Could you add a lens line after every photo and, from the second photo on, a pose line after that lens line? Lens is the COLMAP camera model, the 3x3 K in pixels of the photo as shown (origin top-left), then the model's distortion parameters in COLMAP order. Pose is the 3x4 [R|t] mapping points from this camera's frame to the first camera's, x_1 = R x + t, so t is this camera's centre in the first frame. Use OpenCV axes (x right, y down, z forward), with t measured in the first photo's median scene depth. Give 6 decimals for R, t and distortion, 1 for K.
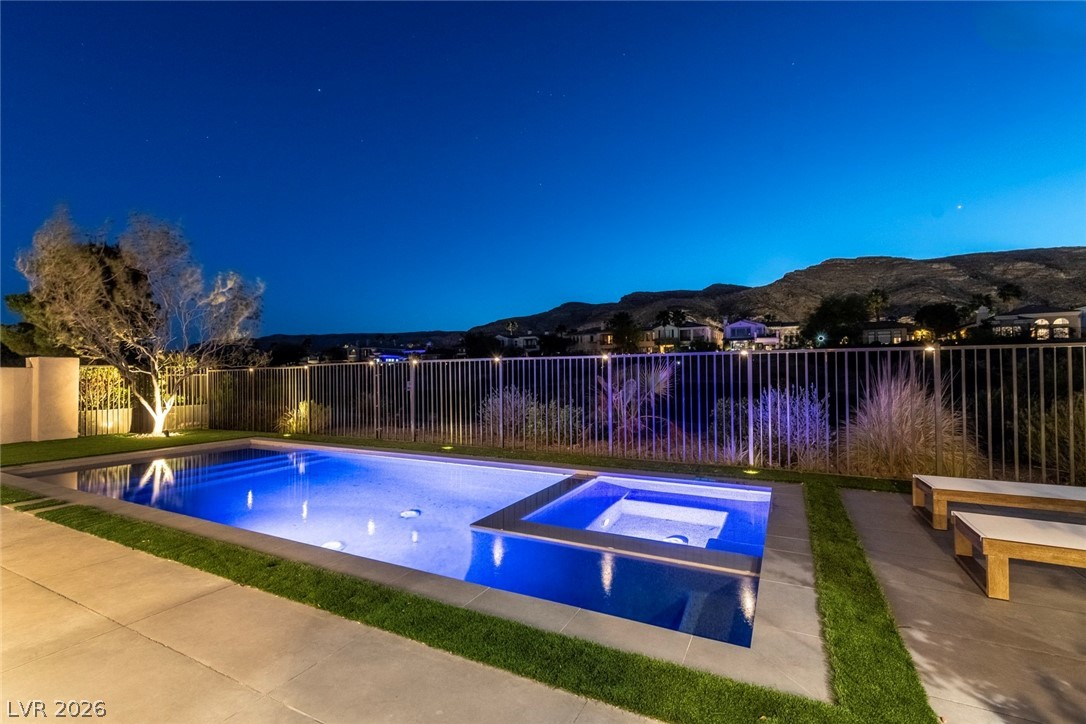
lens RADIAL K [[484.8, 0, 542.6], [0, 484.8, 367.0], [0, 0, 1]] dist [0.006357, -0.003080]
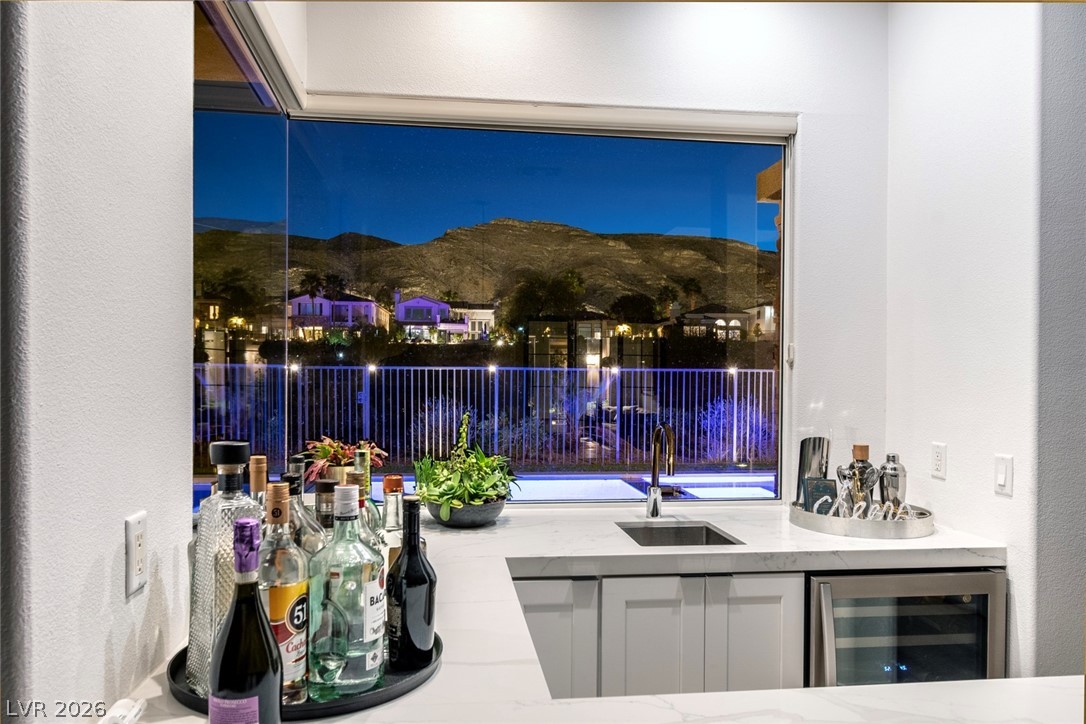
lens RADIAL K [[763.3, 0, 535.7], [0, 763.3, 401.8], [0, 0, 1]] dist [0.019779, 0.004681]
pose [[0.826080, -0.007167, 0.563508, -0.077908], [-0.024866, 0.998482, 0.049152, -0.002496], [-0.563004, -0.054616, 0.824647, -0.021011]]
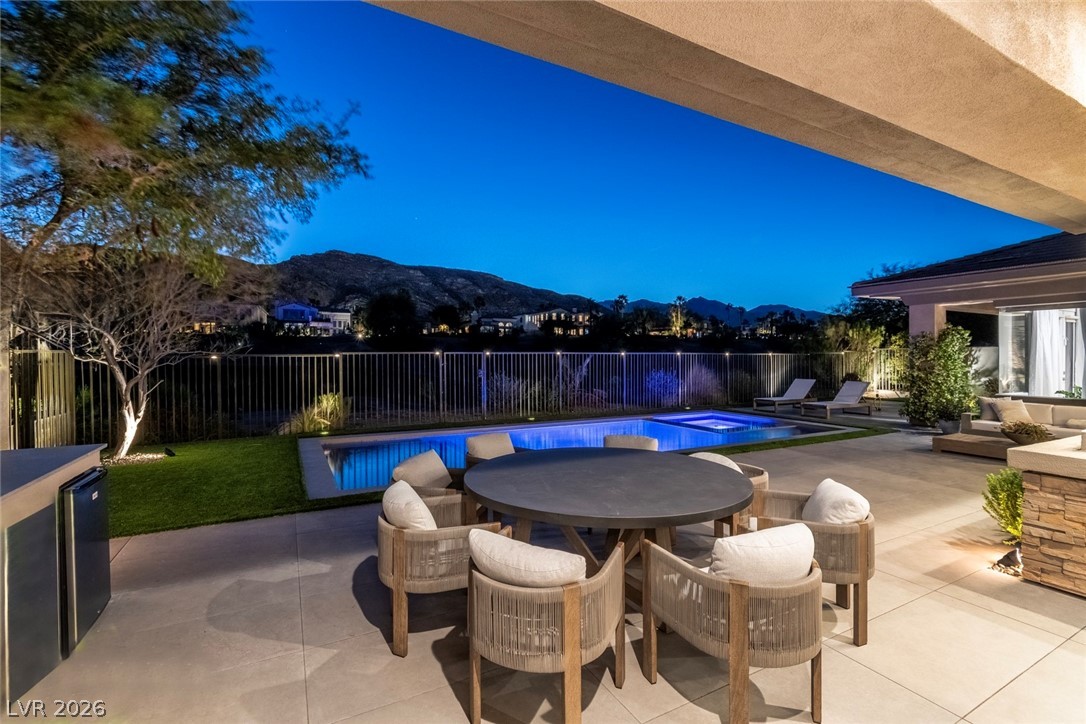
lens RADIAL K [[484.8, 0, 523.7], [0, 484.8, 385.9], [0, 0, 1]] dist [0.006357, -0.003080]
pose [[0.592837, -0.040398, 0.804309, -0.118544], [-0.020968, 0.997628, 0.065563, -0.001063], [-0.805049, -0.055733, 0.590584, 0.025057]]
